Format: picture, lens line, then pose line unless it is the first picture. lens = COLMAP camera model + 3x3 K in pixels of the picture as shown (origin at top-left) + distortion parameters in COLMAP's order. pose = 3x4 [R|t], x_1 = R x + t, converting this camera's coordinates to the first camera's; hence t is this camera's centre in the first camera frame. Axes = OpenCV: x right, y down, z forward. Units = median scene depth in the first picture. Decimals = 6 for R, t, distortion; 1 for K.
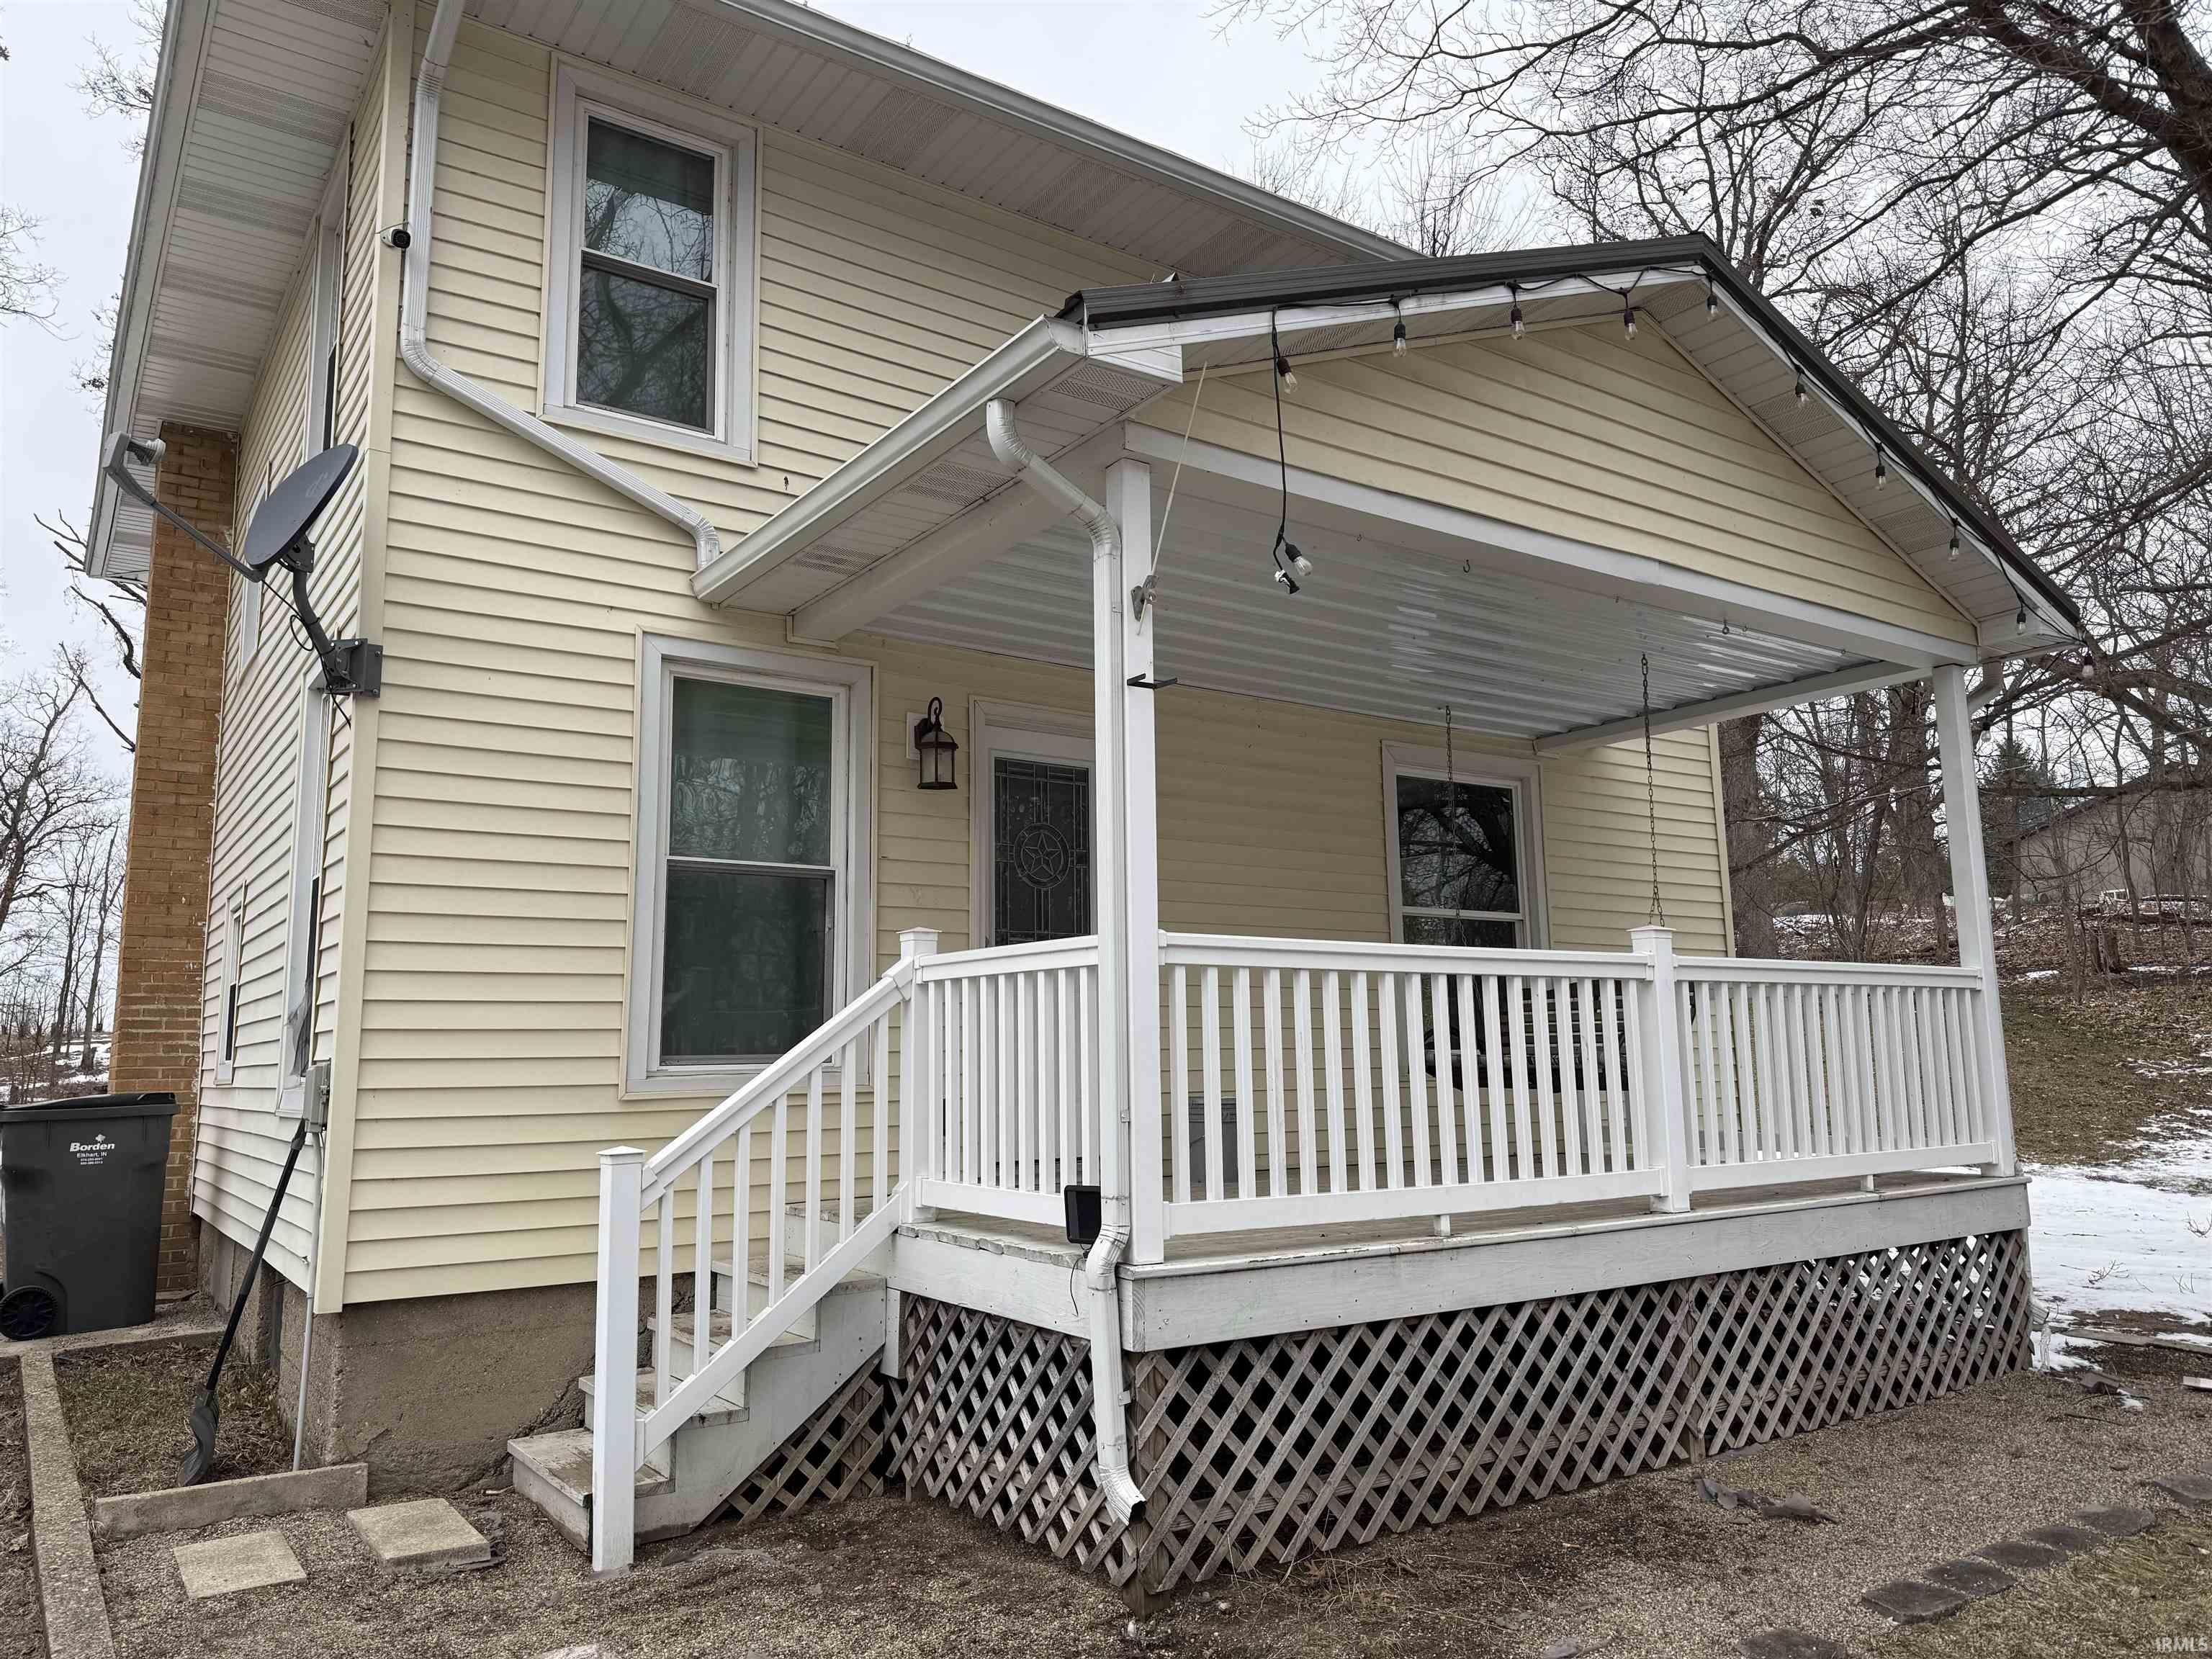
lens RADIAL K [[1546.0, 0, 1106.0], [0, 1546.0, 829.5], [0, 0, 1]] dist [0.144194, -0.234531]
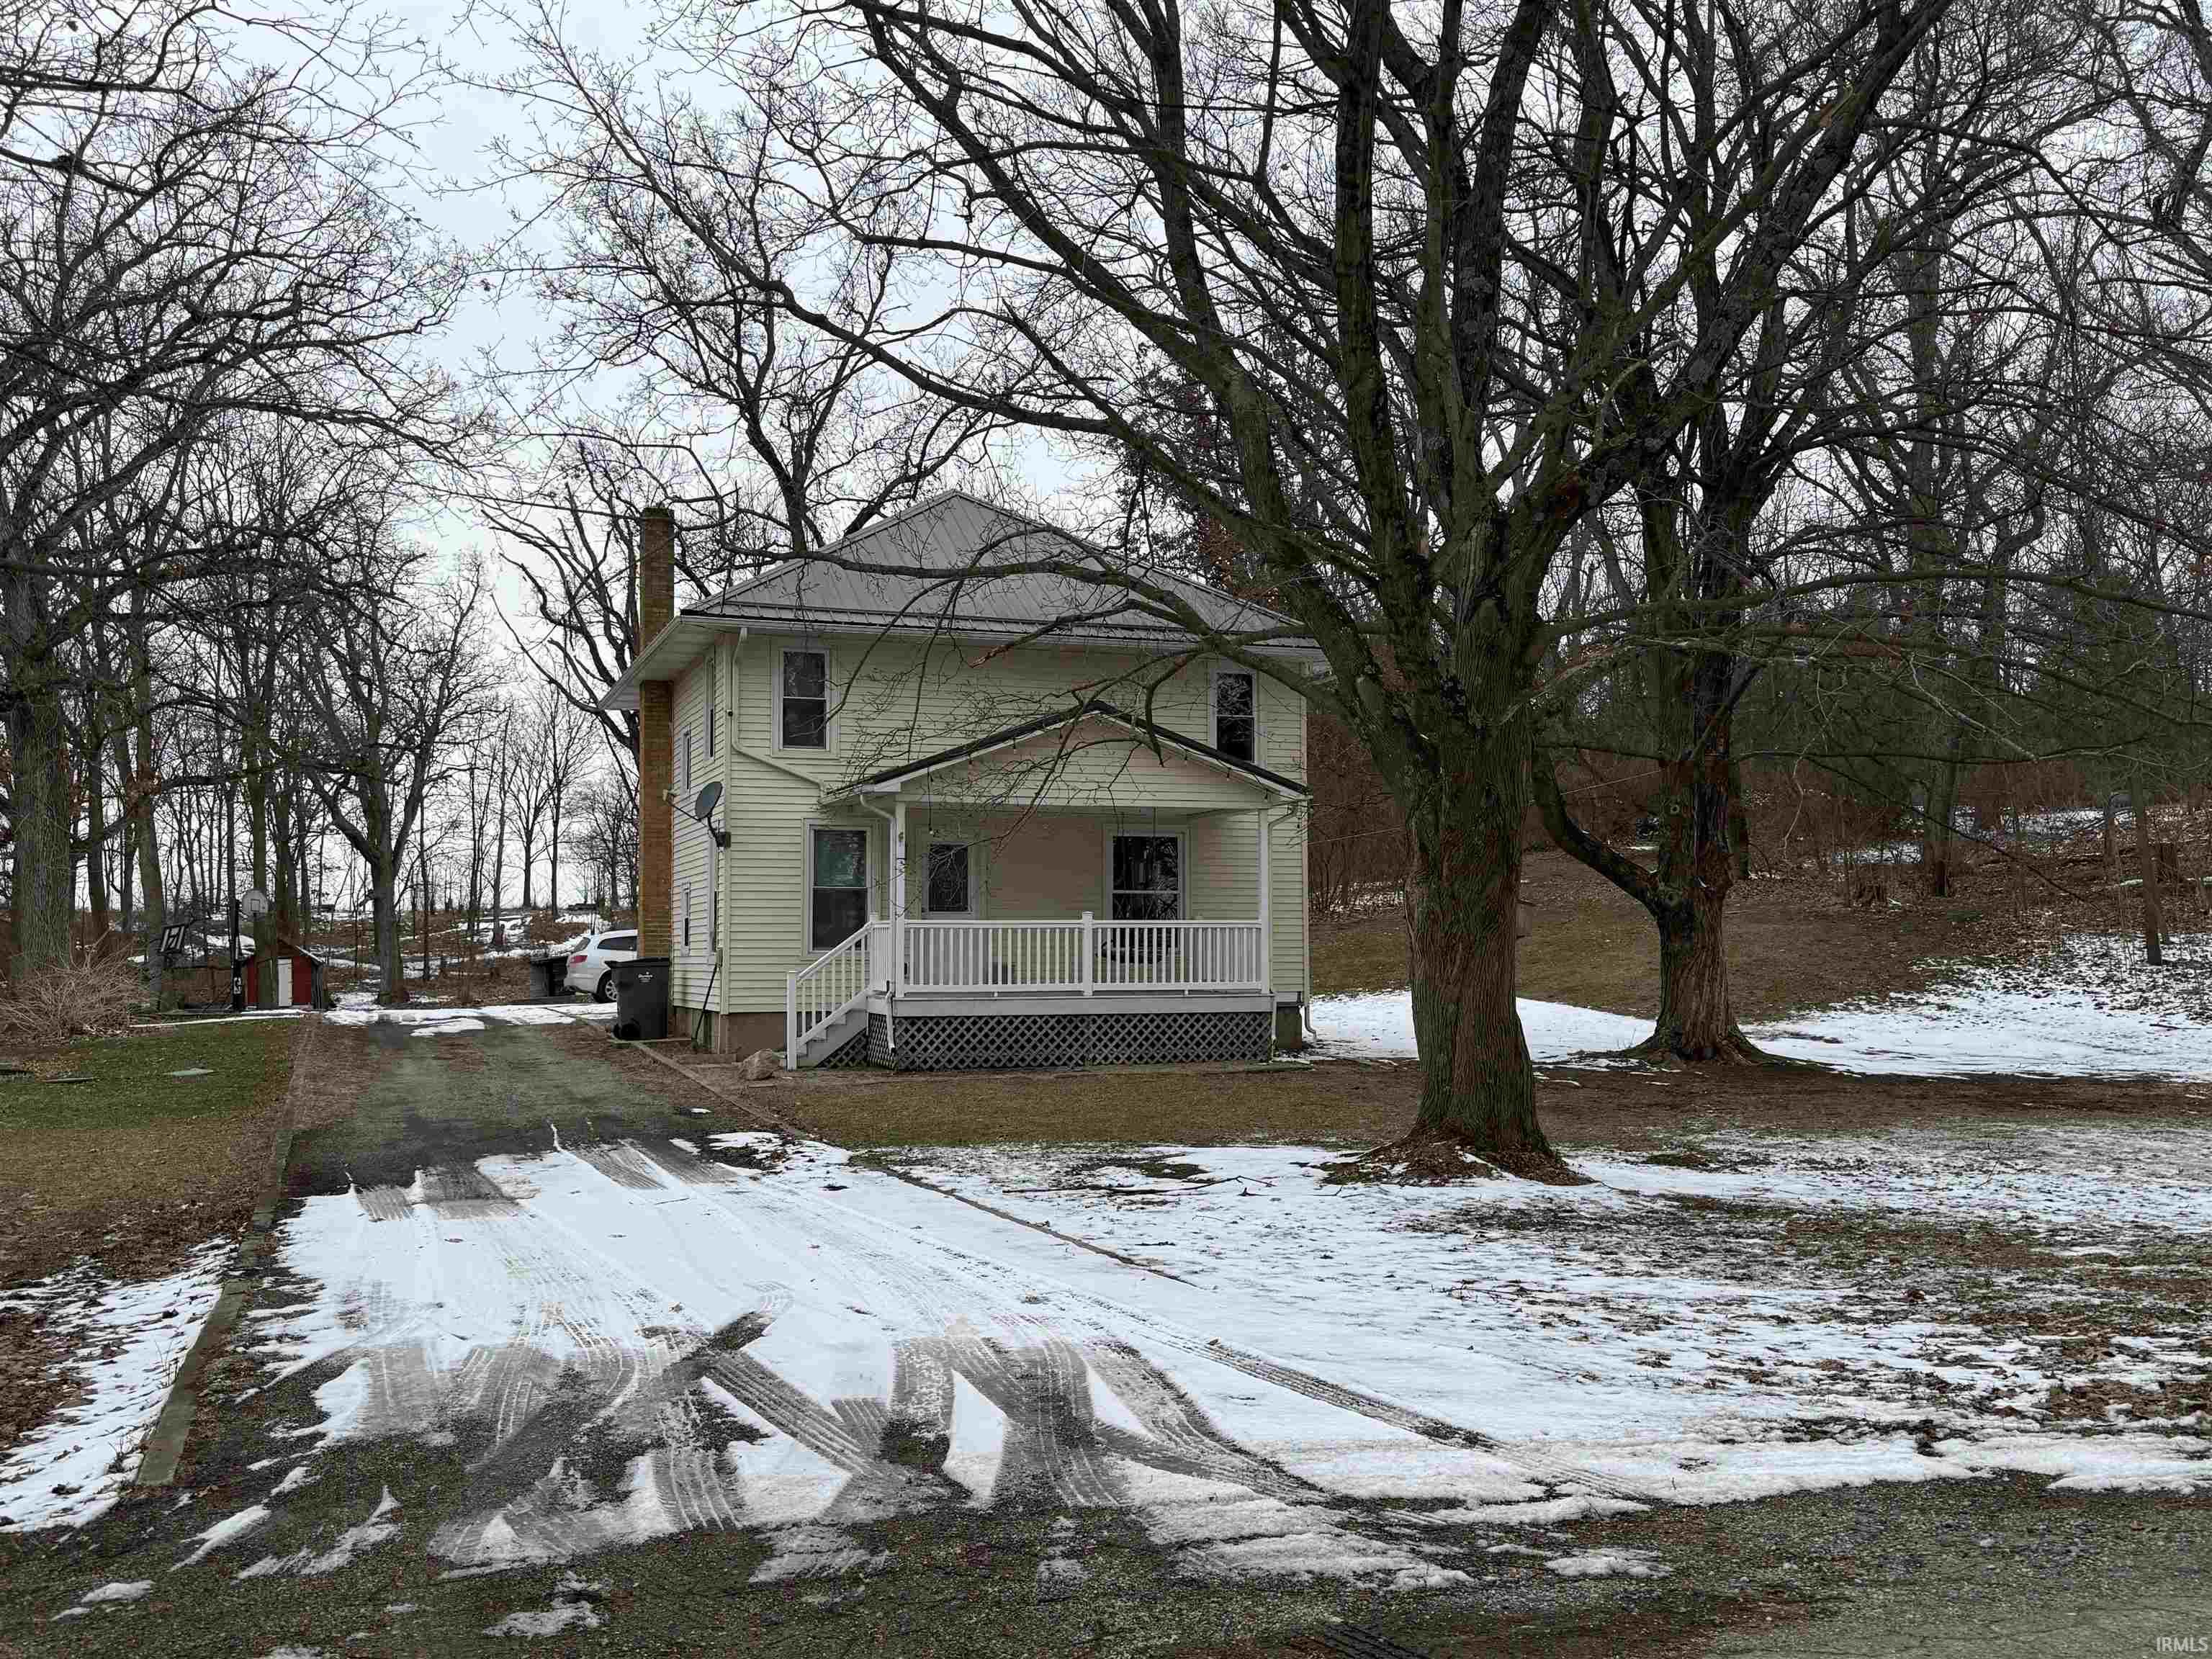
lens RADIAL K [[2170.1, 0, 1106.0], [0, 2170.1, 829.5], [0, 0, 1]] dist [0.008272, -0.000385]
pose [[0.963578, -0.002731, -0.267412, 1.689190], [0.027515, 0.995654, 0.088975, -0.540777], [0.266007, -0.093092, 0.959466, -3.520335]]
